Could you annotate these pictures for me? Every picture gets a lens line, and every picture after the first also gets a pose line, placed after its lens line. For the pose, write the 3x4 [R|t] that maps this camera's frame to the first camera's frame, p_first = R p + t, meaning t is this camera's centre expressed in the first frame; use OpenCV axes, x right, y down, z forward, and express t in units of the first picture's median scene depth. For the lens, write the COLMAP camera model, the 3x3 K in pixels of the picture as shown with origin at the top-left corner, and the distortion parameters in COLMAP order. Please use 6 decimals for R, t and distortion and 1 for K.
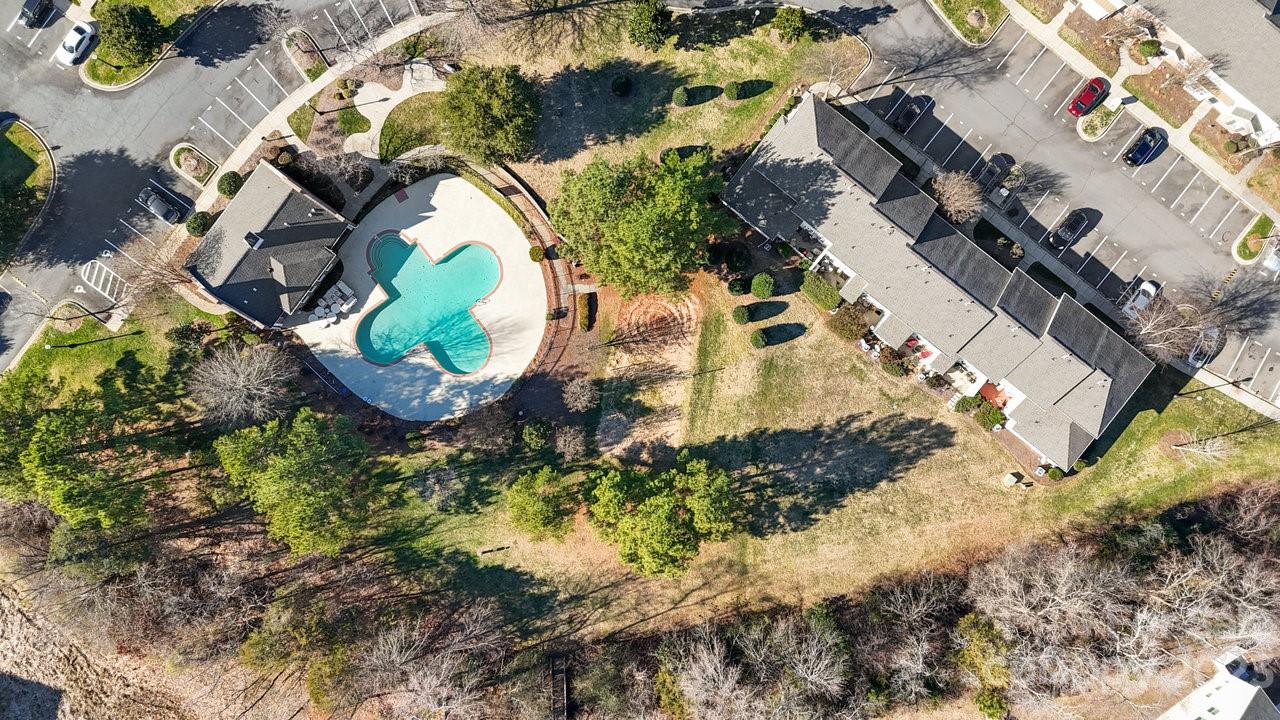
lens RADIAL K [[935.8, 0, 641.8], [0, 935.8, 355.0], [0, 0, 1]] dist [0.057249, -0.056534]
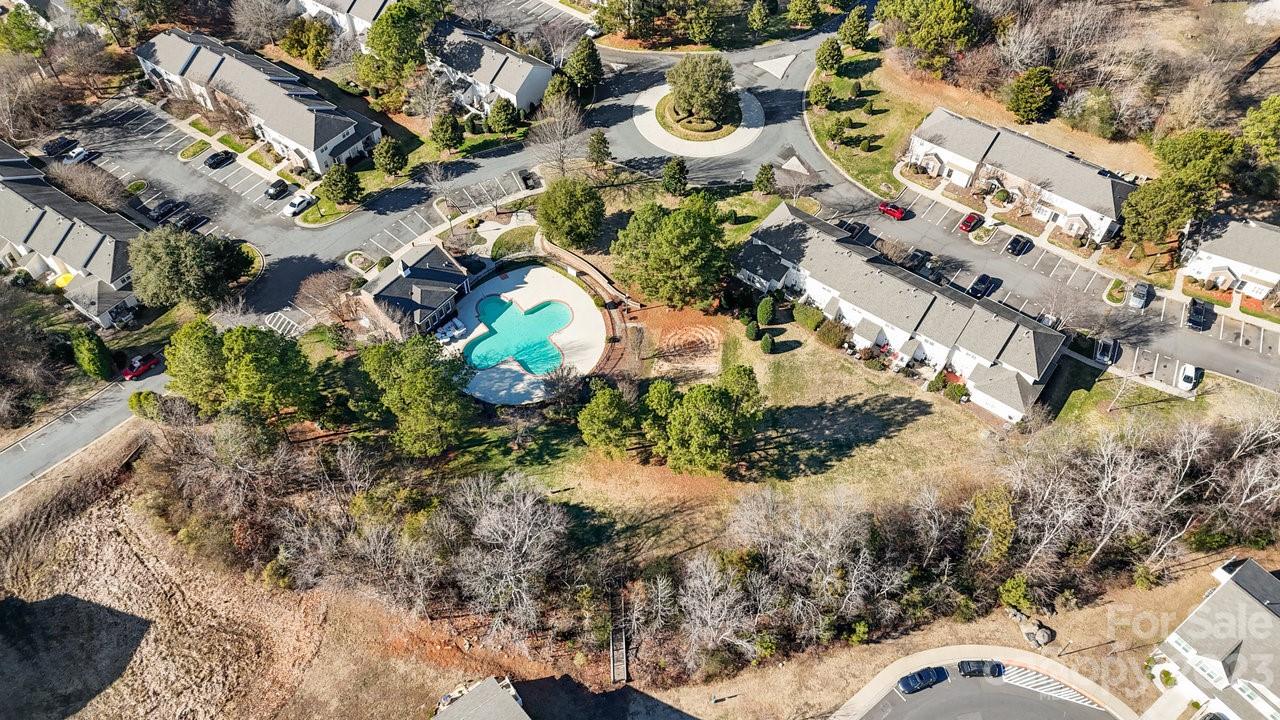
lens RADIAL K [[935.8, 0, 641.8], [0, 935.8, 355.0], [0, 0, 1]] dist [0.057249, -0.056534]
pose [[0.999731, -0.020582, 0.010652, -0.065175], [0.022671, 0.773184, -0.633776, 0.816855], [0.004809, 0.633848, 0.773443, -0.013466]]
